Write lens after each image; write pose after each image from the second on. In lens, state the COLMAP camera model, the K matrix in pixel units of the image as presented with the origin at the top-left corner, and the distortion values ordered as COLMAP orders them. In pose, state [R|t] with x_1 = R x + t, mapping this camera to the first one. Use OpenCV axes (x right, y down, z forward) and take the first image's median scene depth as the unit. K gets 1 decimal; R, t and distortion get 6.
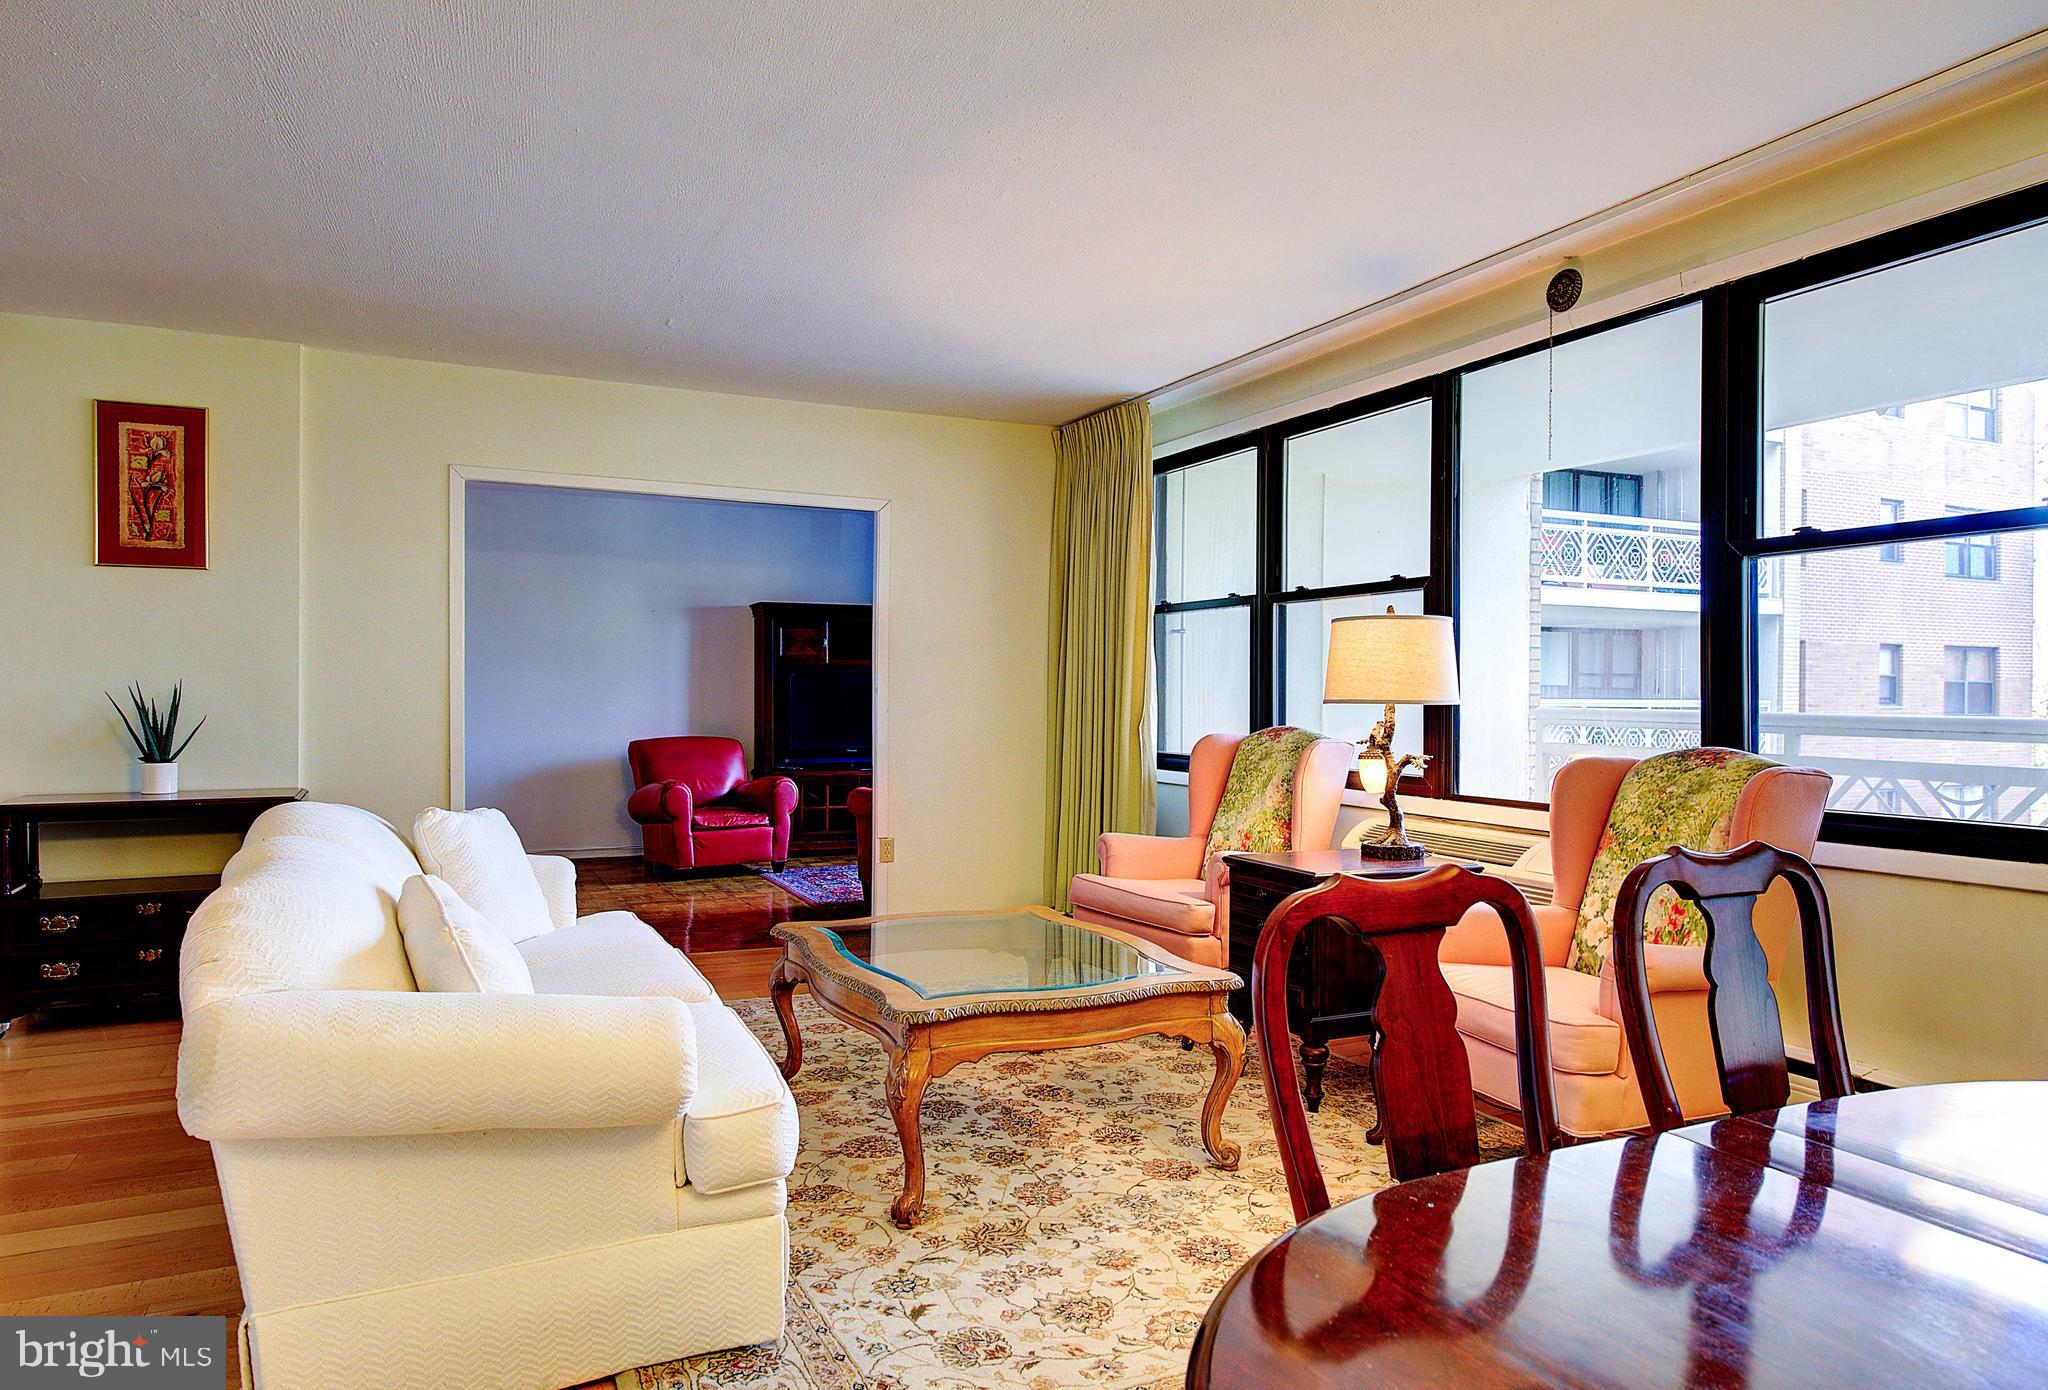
lens RADIAL K [[1270.6, 0, 1025.7], [0, 1270.6, 697.3], [0, 0, 1]] dist [-0.004734, -0.000820]
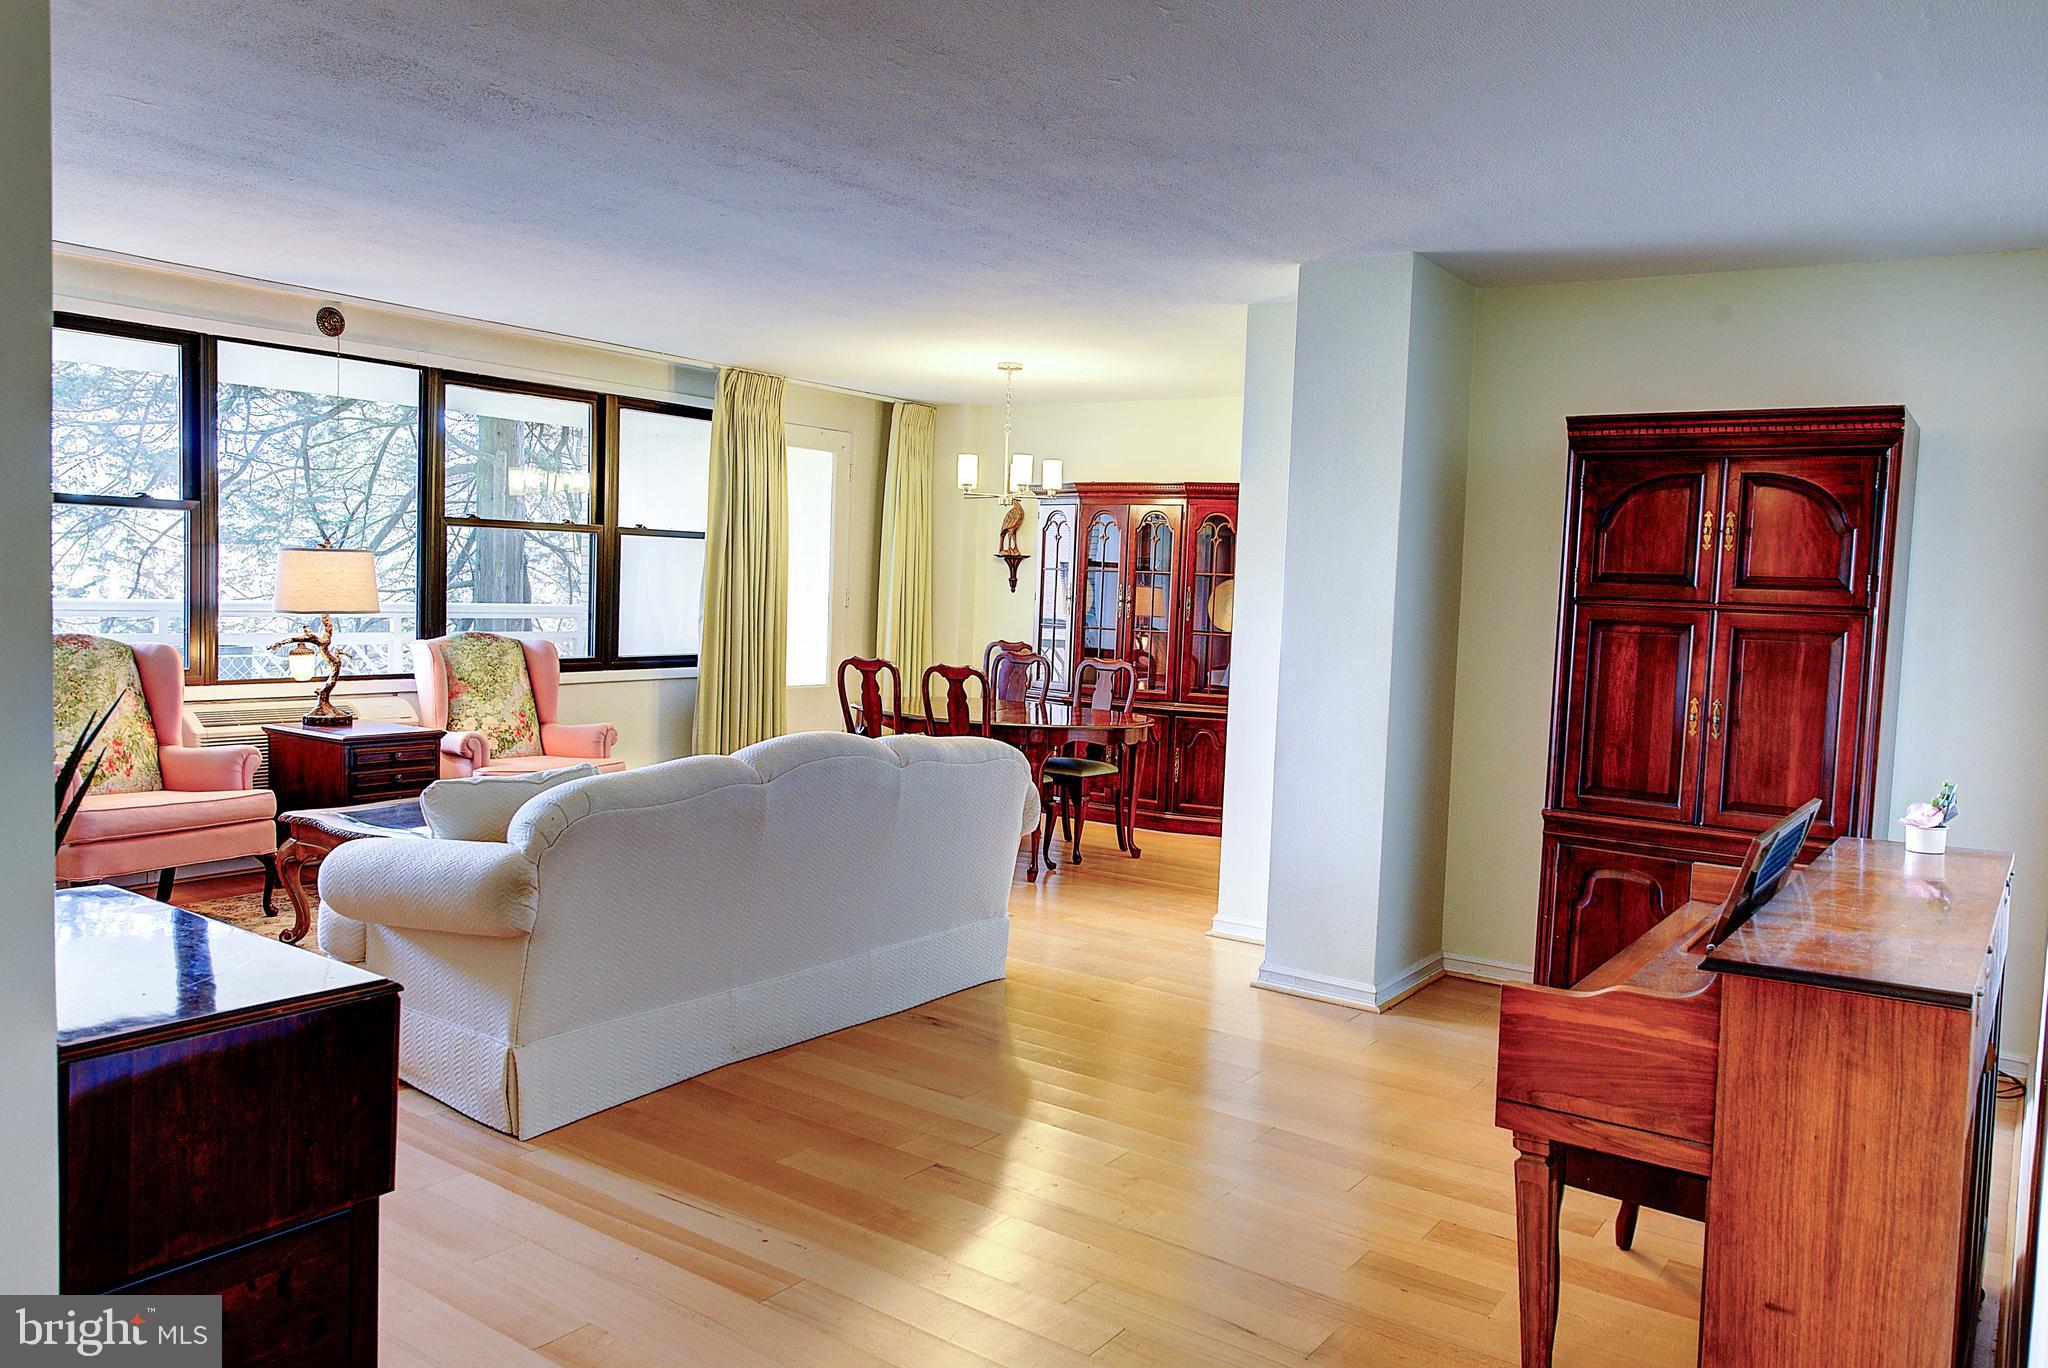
lens RADIAL K [[1433.7, 0, 1033.2], [0, 1433.7, 684.3], [0, 0, 1]] dist [-0.007266, -0.004863]
pose [[-0.483415, -0.083153, 0.871433, -1.501960], [-0.032201, 0.996494, 0.077224, -0.063701], [-0.874799, 0.009270, -0.484398, 1.156496]]
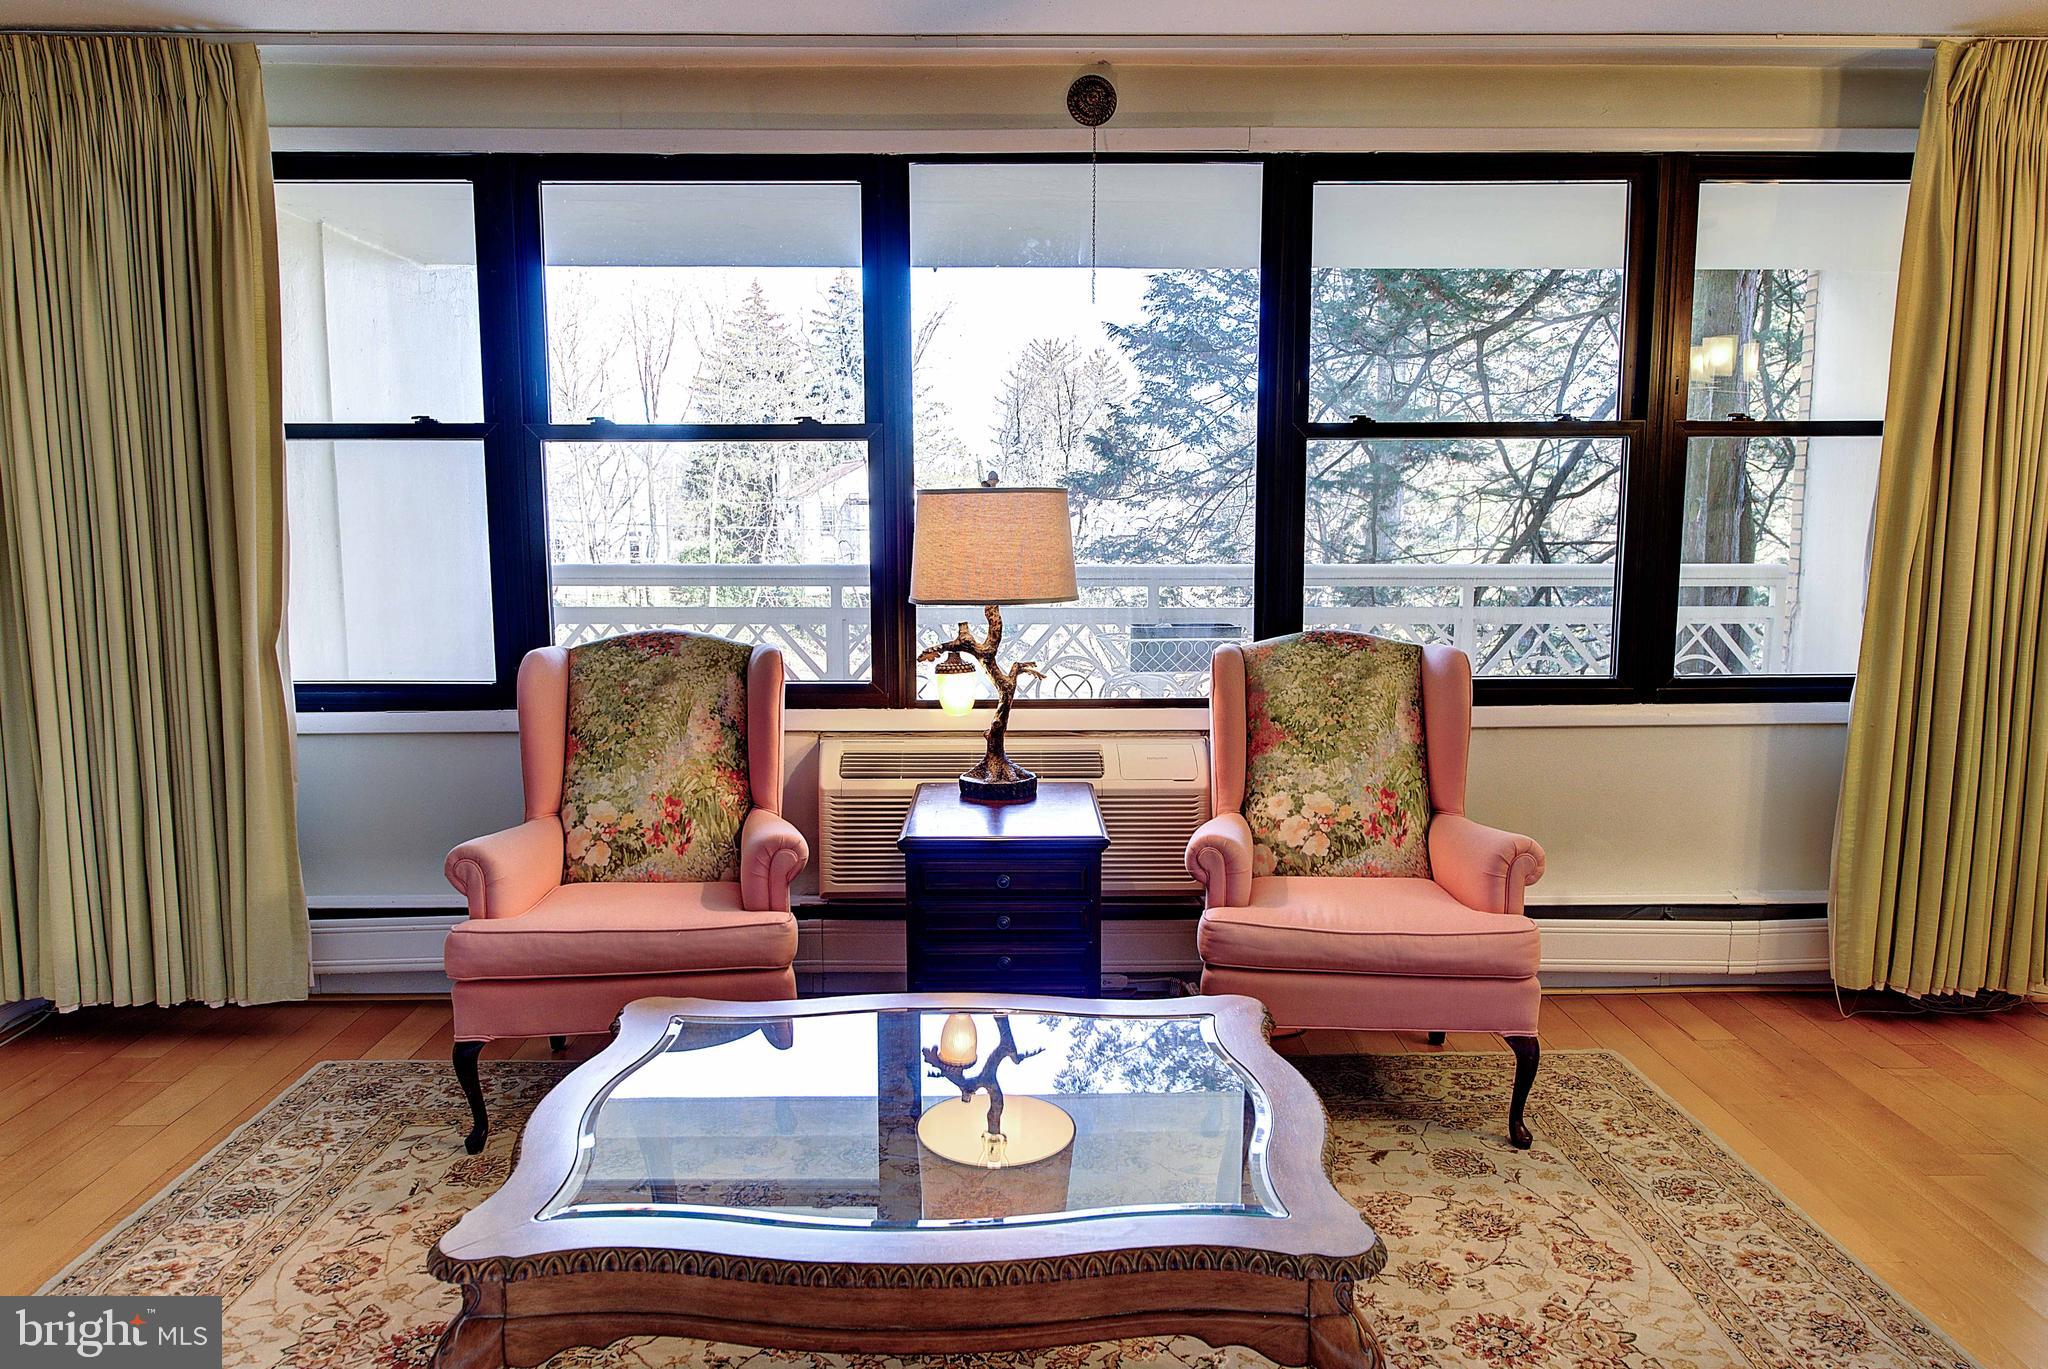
lens RADIAL K [[1376.6, 0, 1029.8], [0, 1376.6, 682.7], [0, 0, 1]] dist [-0.002222, 0.007371]
pose [[0.411587, -0.117221, 0.903801, -0.500320], [0.008235, 0.992132, 0.124927, -0.051775], [-0.911333, -0.043975, 0.409314, 0.680792]]
